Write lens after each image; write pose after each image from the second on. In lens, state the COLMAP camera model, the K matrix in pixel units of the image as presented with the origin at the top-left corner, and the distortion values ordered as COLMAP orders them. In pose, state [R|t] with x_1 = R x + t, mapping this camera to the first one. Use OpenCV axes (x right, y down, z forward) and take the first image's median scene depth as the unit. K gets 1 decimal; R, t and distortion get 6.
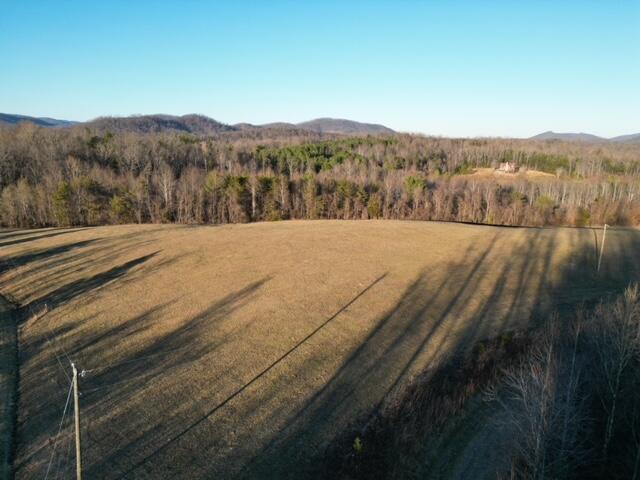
lens RADIAL K [[447.6, 0, 329.6], [0, 447.6, 240.3], [0, 0, 1]] dist [0.069651, -0.060444]
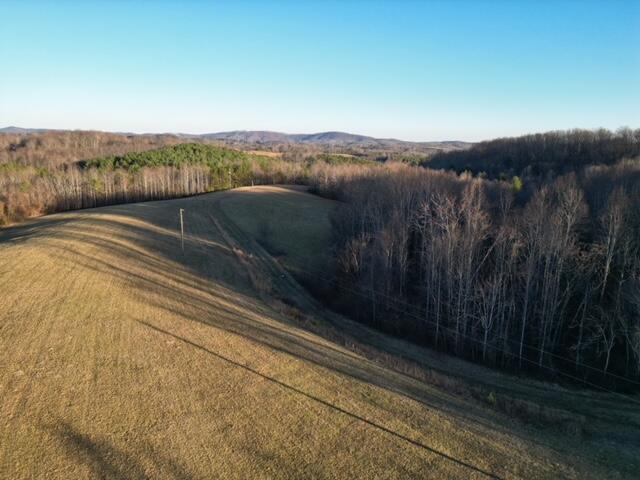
lens RADIAL K [[447.6, 0, 329.6], [0, 447.6, 240.3], [0, 0, 1]] dist [0.069651, -0.060444]
pose [[0.061391, -0.231711, 0.970846, -0.694728], [0.201169, 0.955592, 0.215350, -0.188168], [-0.977631, 0.182084, 0.105278, 0.837630]]
